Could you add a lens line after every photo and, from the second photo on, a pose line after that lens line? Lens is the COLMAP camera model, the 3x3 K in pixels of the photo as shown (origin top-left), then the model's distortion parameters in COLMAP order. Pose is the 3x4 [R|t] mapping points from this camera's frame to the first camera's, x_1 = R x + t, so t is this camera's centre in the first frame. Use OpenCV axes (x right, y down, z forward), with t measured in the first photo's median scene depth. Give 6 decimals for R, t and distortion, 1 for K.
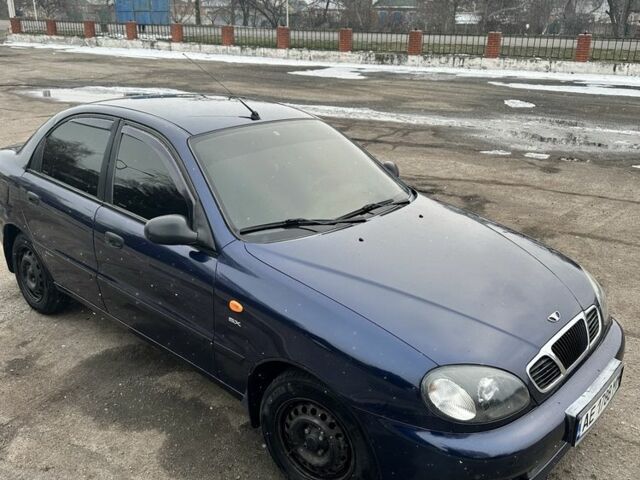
lens RADIAL K [[592.4, 0, 317.4], [0, 592.4, 240.3], [0, 0, 1]] dist [0.015275, 0.000000]
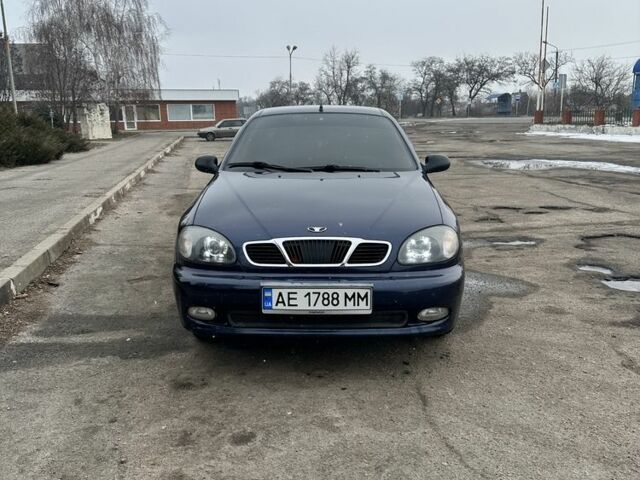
lens RADIAL K [[592.4, 0, 321.0], [0, 592.4, 240.6], [0, 0, 1]] dist [0.015275, 0.000000]
pose [[0.646310, 0.124776, -0.752804, 0.136810], [-0.241461, 0.969289, -0.046645, 0.021275], [0.723864, 0.211920, 0.656590, 0.022577]]
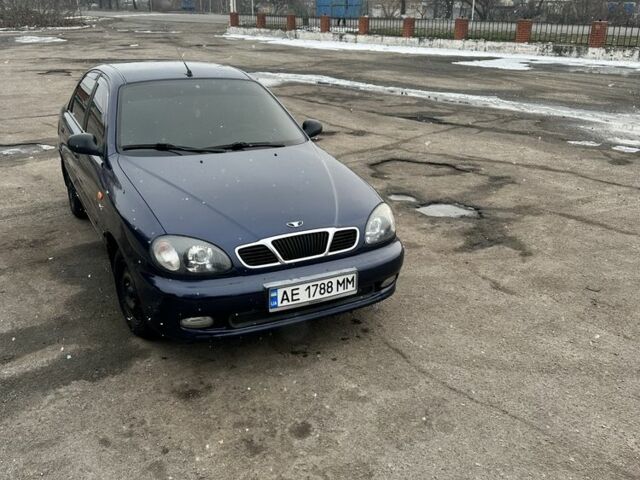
lens RADIAL K [[592.4, 0, 312.9], [0, 592.4, 240.3], [0, 0, 1]] dist [0.015275, 0.000000]
pose [[0.934517, 0.118803, -0.335506, 0.090667], [-0.116146, 0.992836, 0.028051, 0.012722], [0.336435, 0.012754, 0.941620, -0.021290]]
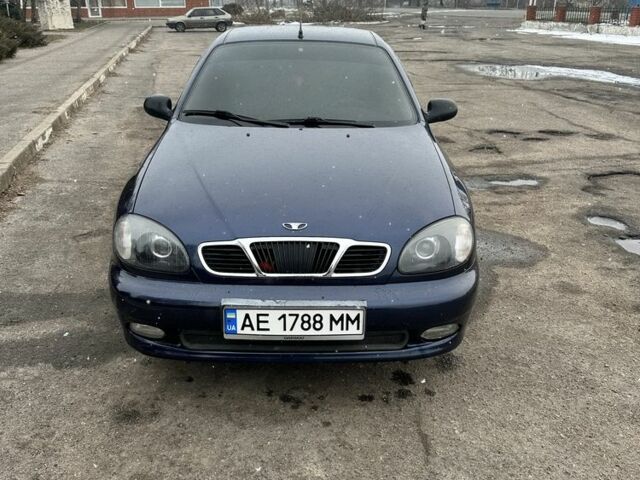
lens RADIAL K [[592.4, 0, 321.1], [0, 592.4, 238.6], [0, 0, 1]] dist [0.015275, 0.000000]
pose [[0.671196, 0.254285, -0.696301, 0.112248], [-0.250577, 0.961859, 0.109722, 0.003618], [0.697643, 0.100832, 0.709314, 0.038464]]
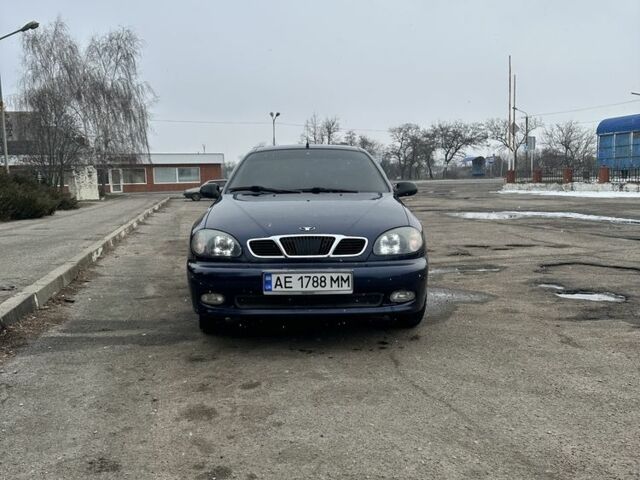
lens RADIAL K [[592.4, 0, 322.4], [0, 592.4, 235.3], [0, 0, 1]] dist [0.015275, 0.000000]
pose [[0.670796, 0.030932, -0.740996, 0.158804], [-0.227054, 0.959720, -0.165482, 0.039645], [0.706030, 0.279251, 0.650800, 0.006485]]
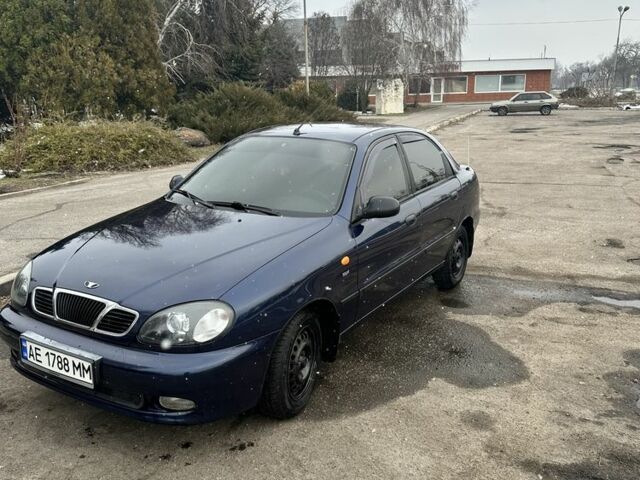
lens RADIAL K [[592.4, 0, 330.6], [0, 592.4, 253.8], [0, 0, 1]] dist [0.015275, 0.000000]
pose [[0.177735, 0.237193, -0.955065, 0.162416], [-0.326220, 0.929842, 0.170220, -0.028650], [0.928435, 0.281307, 0.242643, 0.118120]]
